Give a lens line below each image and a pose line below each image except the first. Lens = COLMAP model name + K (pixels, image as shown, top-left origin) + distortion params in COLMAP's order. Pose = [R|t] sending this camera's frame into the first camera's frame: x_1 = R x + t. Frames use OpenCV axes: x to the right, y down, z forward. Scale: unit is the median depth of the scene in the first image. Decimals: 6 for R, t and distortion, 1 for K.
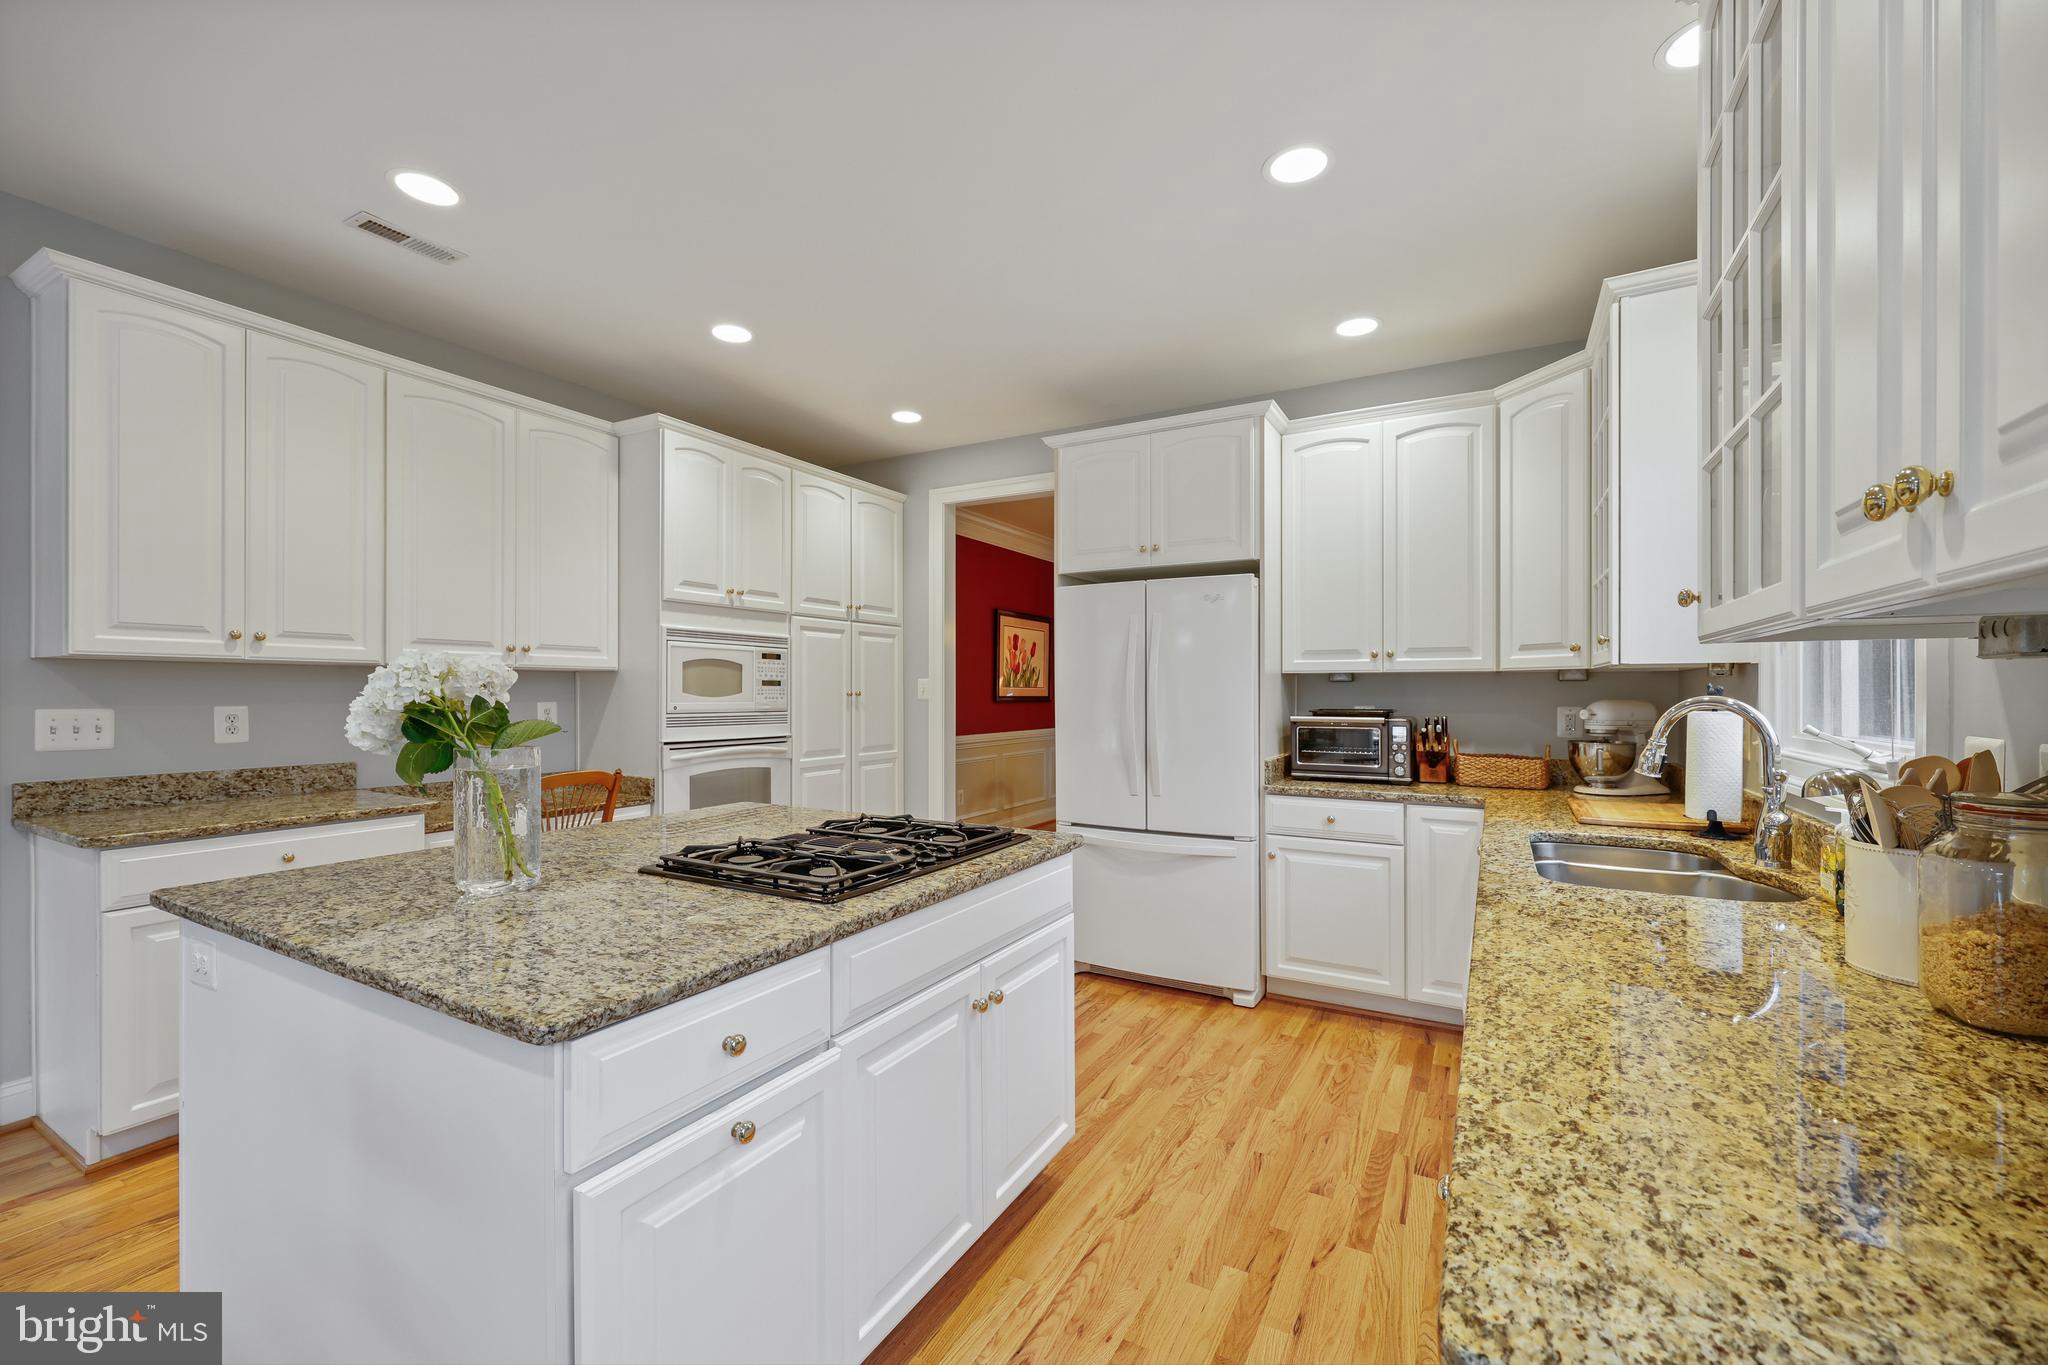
lens RADIAL K [[828.2, 0, 1032.6], [0, 828.2, 693.0], [0, 0, 1]] dist [0.001667, 0.000446]
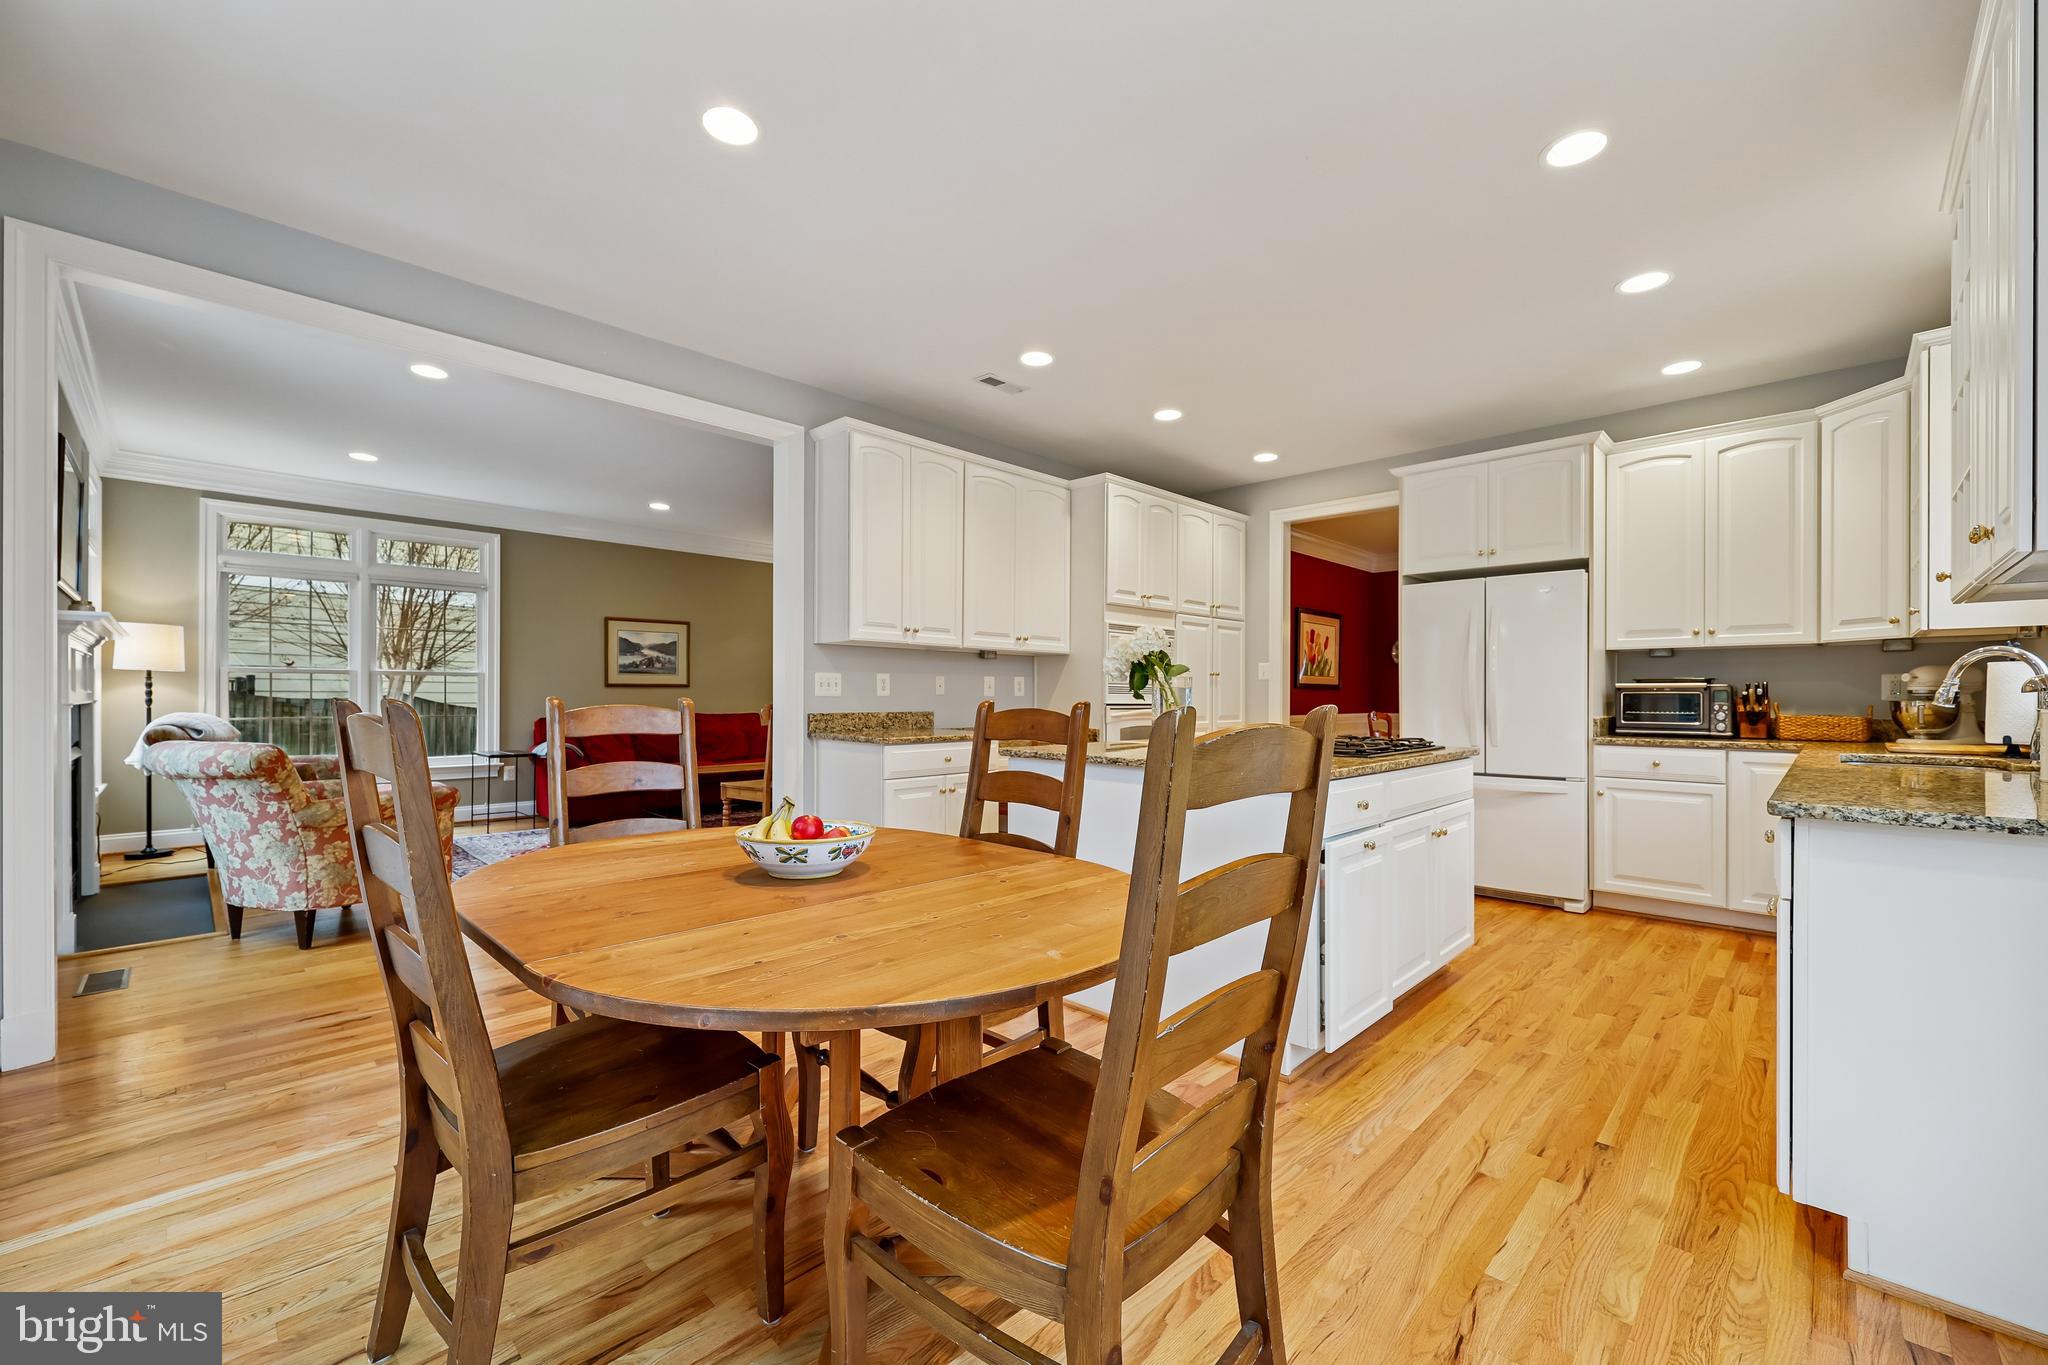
lens RADIAL K [[822.8, 0, 1031.1], [0, 822.8, 699.0], [0, 0, 1]] dist [0.000219, -0.000264]
pose [[0.965314, 0.003051, -0.261075, -0.217620], [-0.002758, 0.999995, 0.001489, 0.053562], [0.261078, -0.000717, 0.965317, -0.427368]]
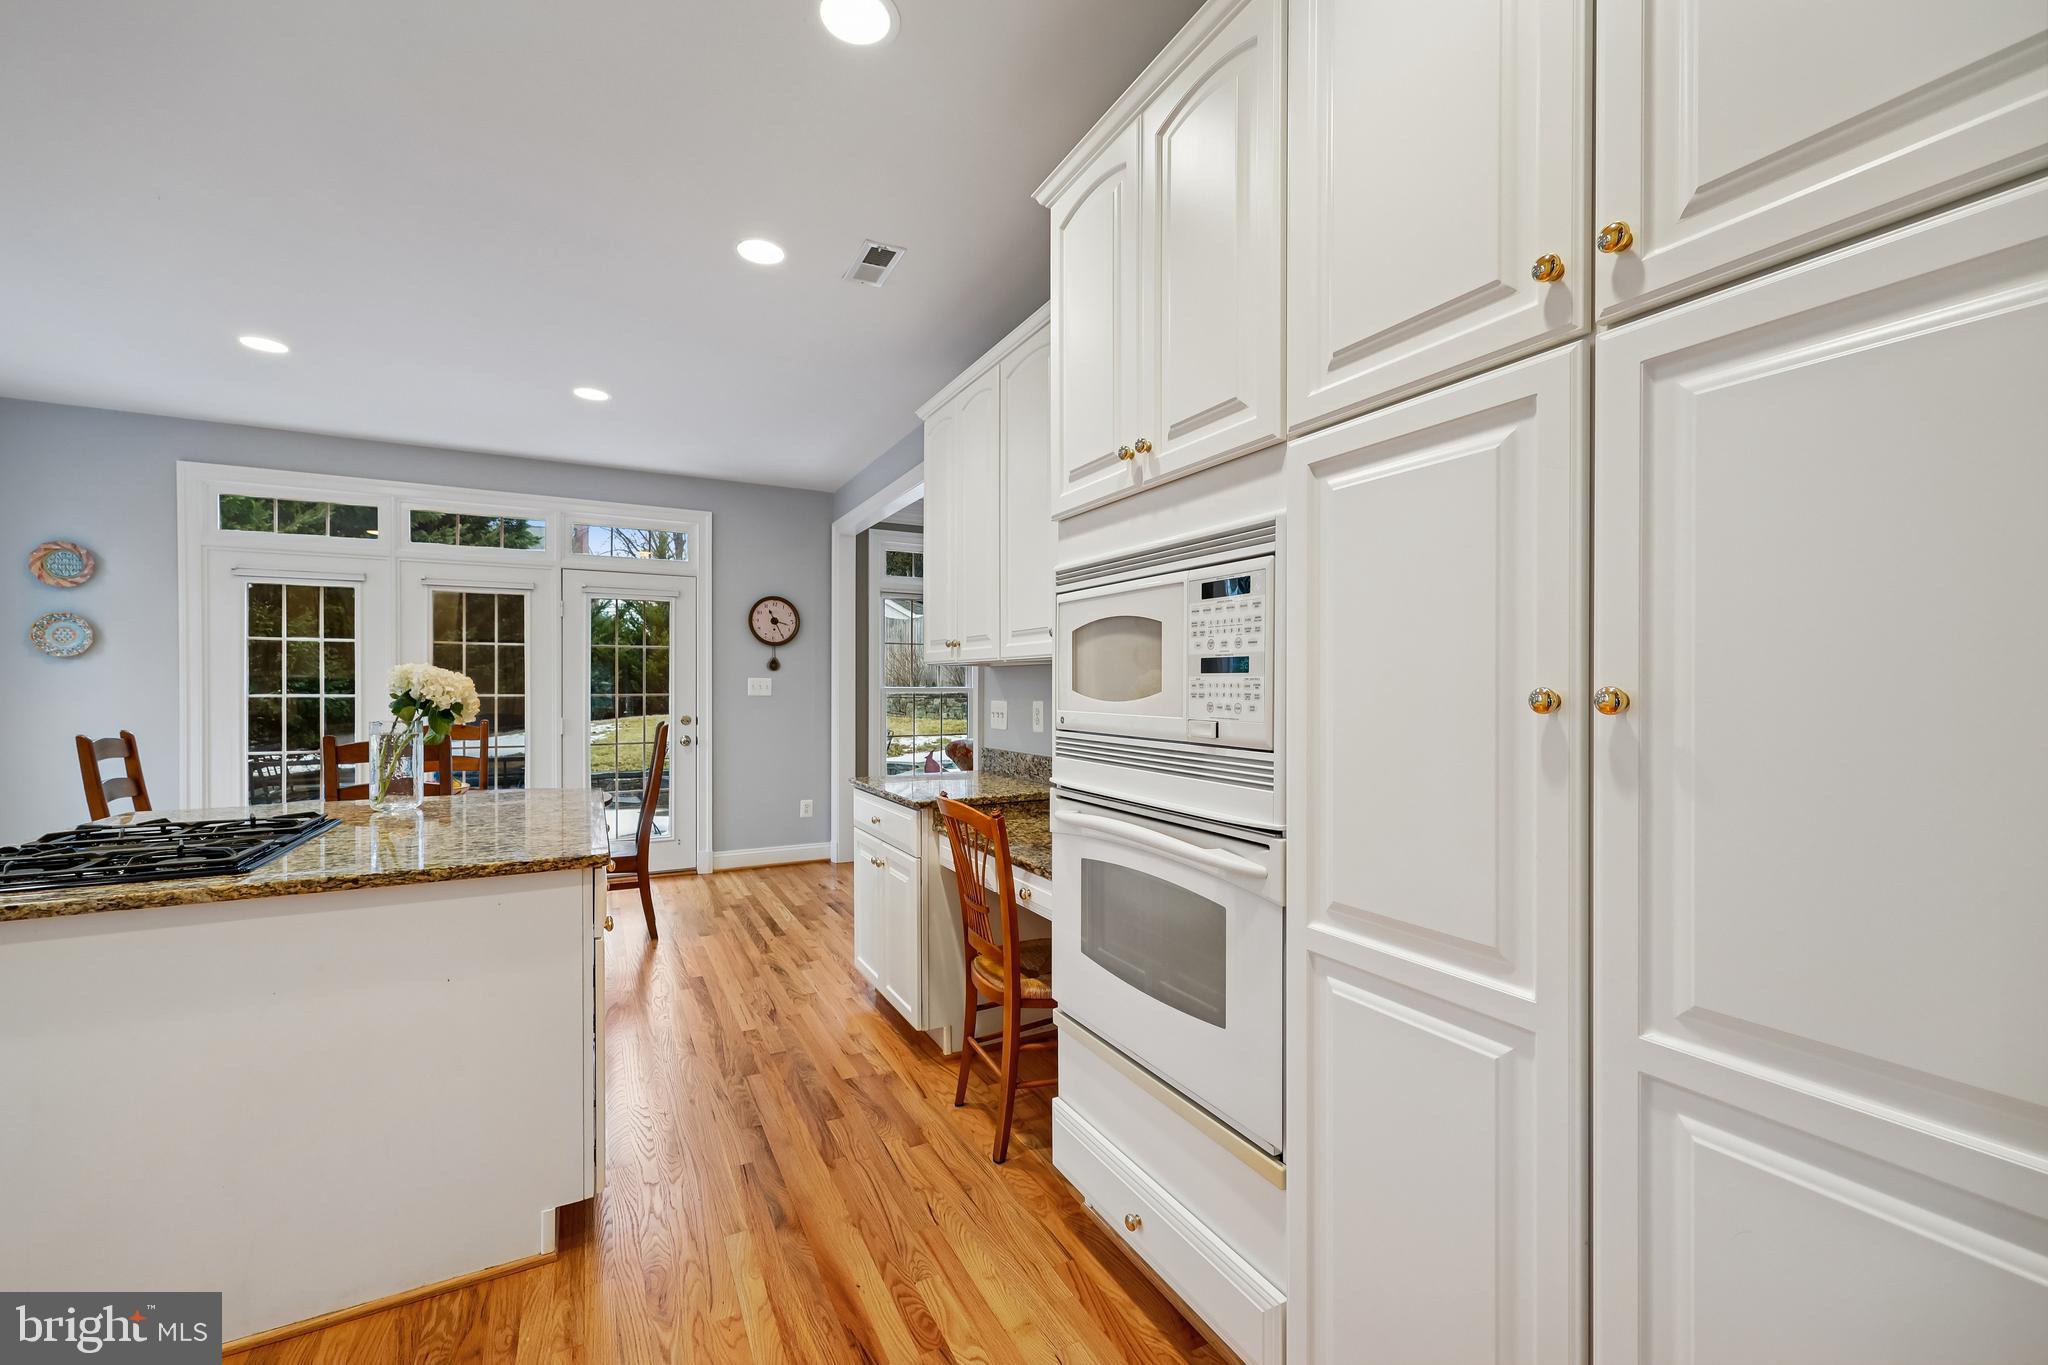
lens RADIAL K [[828.2, 0, 1032.6], [0, 828.2, 693.0], [0, 0, 1]] dist [0.001667, 0.000446]
pose [[-0.532768, 0.003269, -0.846255, 0.025136], [-0.004216, 0.999970, 0.006518, -0.002626], [0.846251, 0.007040, -0.532738, 1.378211]]
